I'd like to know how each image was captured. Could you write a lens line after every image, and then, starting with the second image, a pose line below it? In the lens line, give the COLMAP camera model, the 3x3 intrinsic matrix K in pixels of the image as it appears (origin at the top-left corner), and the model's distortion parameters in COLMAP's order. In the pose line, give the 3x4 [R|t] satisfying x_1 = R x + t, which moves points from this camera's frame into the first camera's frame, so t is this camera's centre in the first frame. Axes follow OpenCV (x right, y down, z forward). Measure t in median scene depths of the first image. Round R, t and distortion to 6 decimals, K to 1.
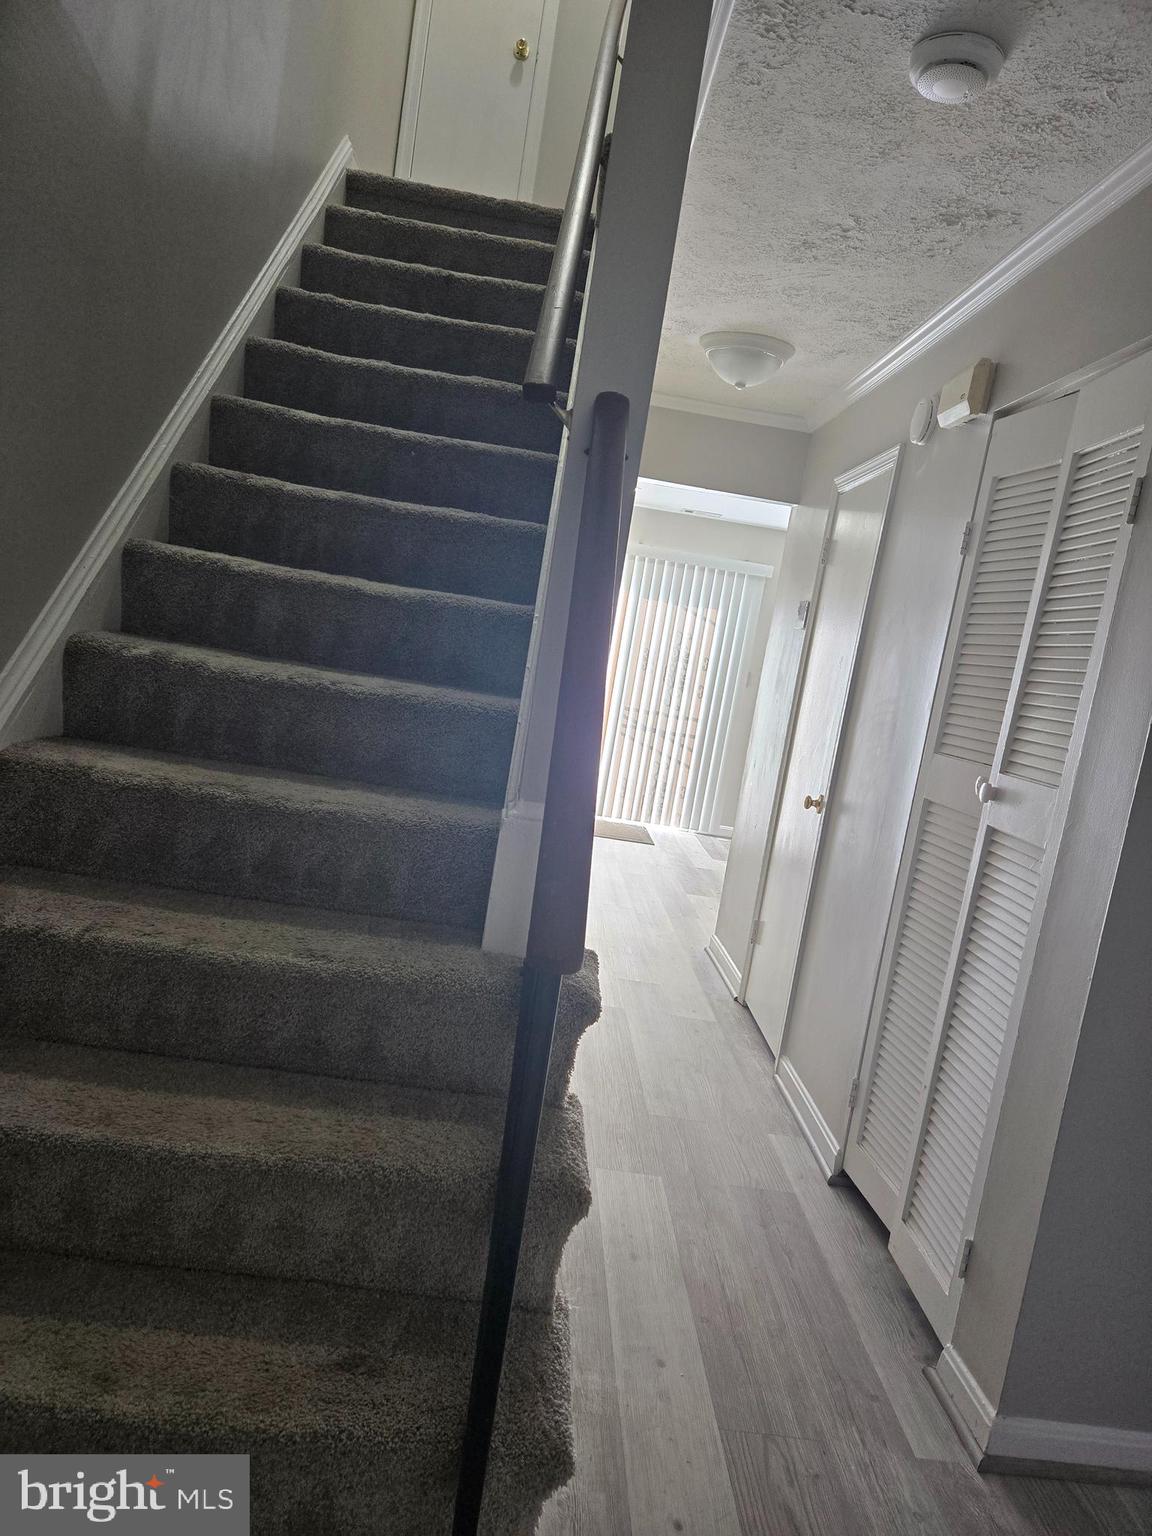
lens RADIAL K [[1044.4, 0, 599.8], [0, 1044.4, 795.7], [0, 0, 1]] dist [0.086104, -0.083479]
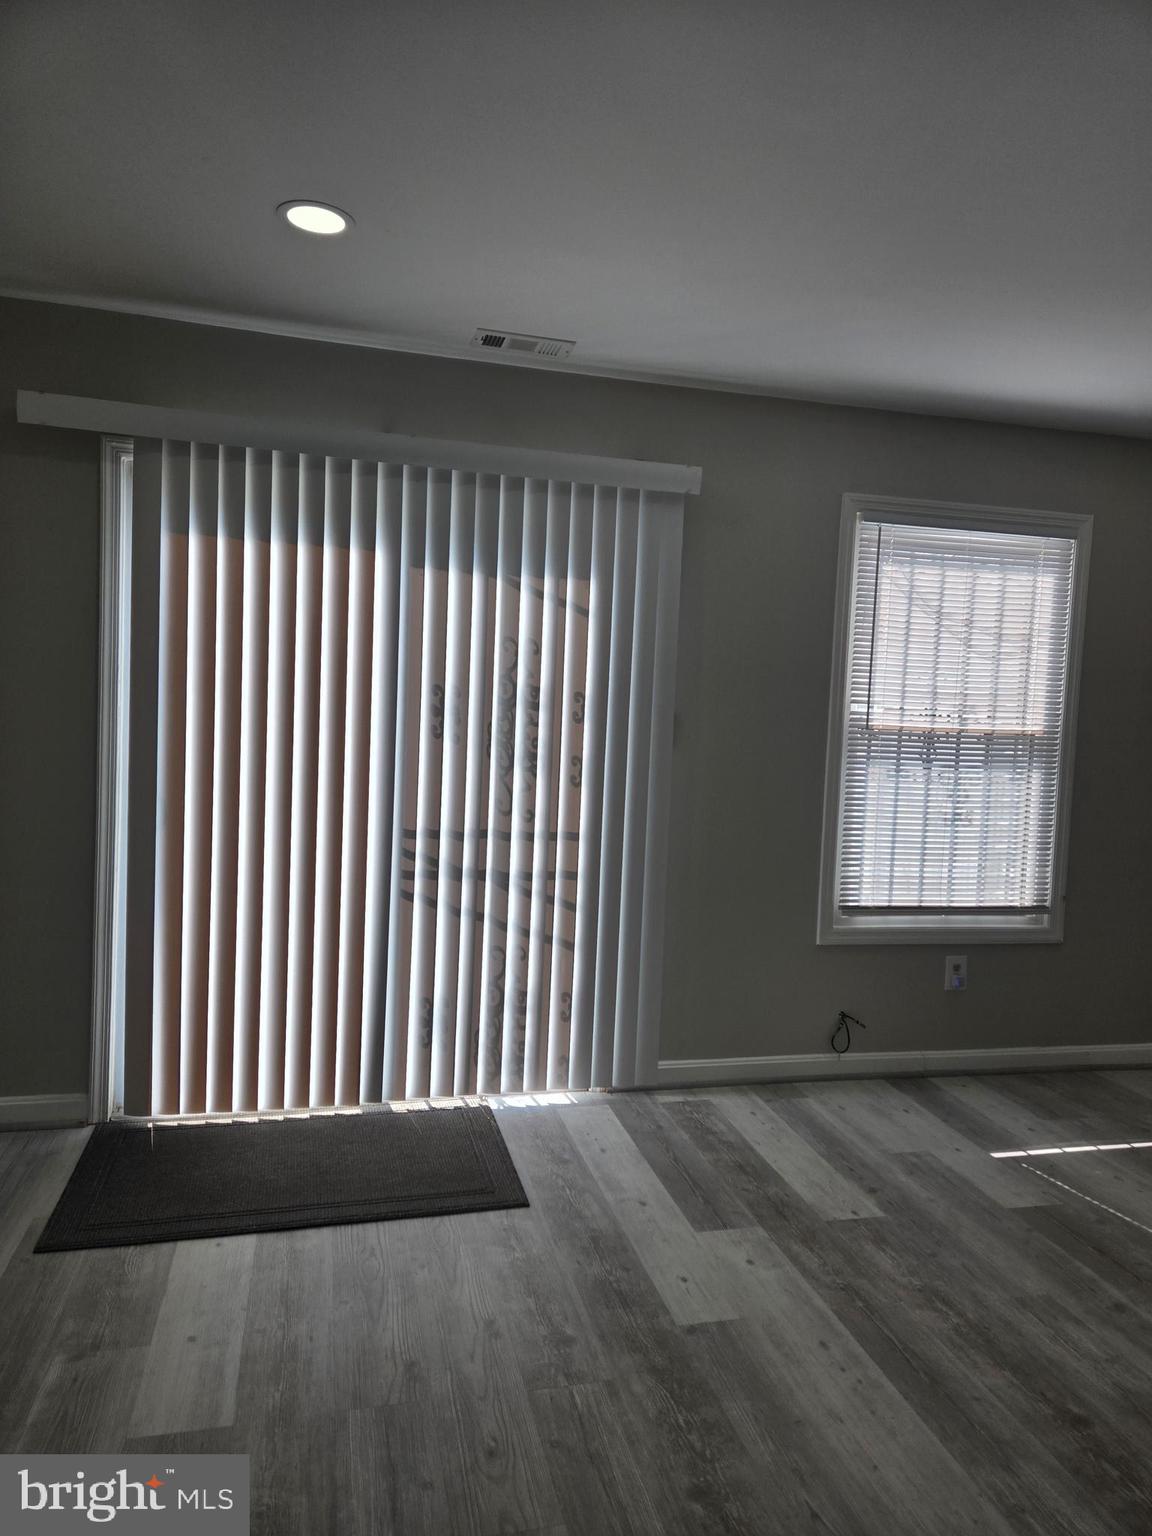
lens RADIAL K [[1044.4, 0, 579.3], [0, 1044.4, 769.3], [0, 0, 1]] dist [0.086104, -0.083479]
pose [[0.977241, -0.131461, 0.166488, 0.026309], [0.141751, 0.988564, -0.051457, -0.076411], [-0.157819, 0.073886, 0.984700, 0.568233]]
